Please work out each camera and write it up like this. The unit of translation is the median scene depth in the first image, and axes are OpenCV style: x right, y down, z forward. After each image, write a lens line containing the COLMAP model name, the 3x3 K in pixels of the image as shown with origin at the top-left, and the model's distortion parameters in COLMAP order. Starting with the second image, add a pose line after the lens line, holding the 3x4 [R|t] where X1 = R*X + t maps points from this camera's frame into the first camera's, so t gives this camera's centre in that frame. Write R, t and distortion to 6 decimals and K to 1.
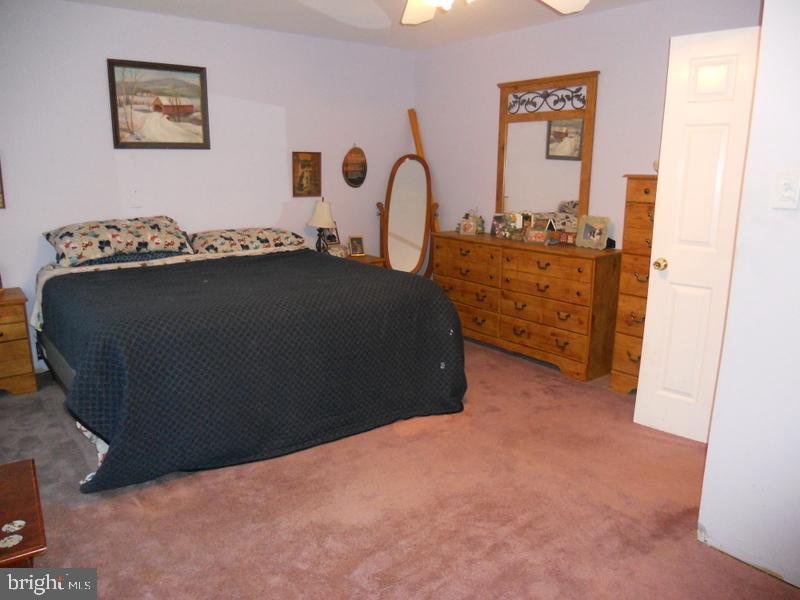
lens RADIAL K [[603.0, 0, 400.0], [0, 603.0, 300.0], [0, 0, 1]] dist [-0.038974, -0.002348]
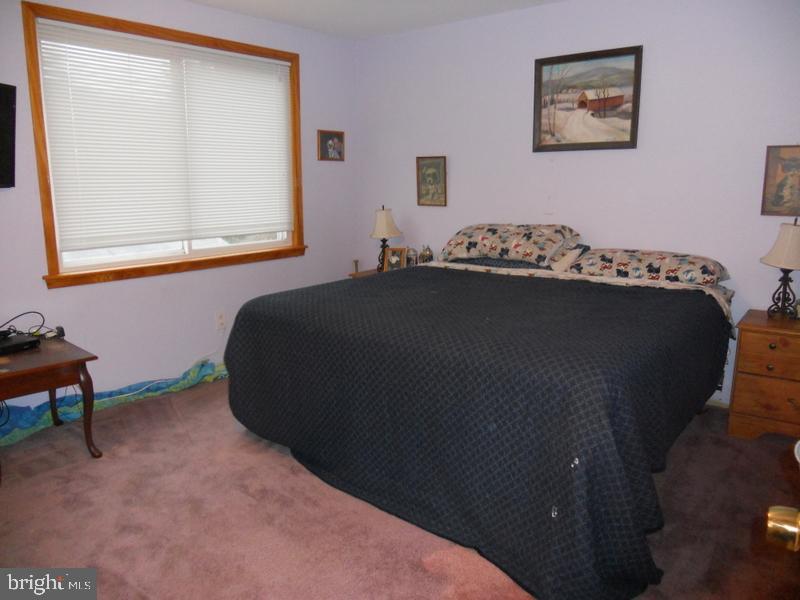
lens RADIAL K [[603.0, 0, 400.0], [0, 603.0, 300.0], [0, 0, 1]] dist [-0.038974, -0.002348]
pose [[0.232922, 0.179452, -0.955795, 0.436613], [-0.208756, 0.969143, 0.131086, -0.101839], [0.949826, 0.168995, 0.263196, 0.567285]]
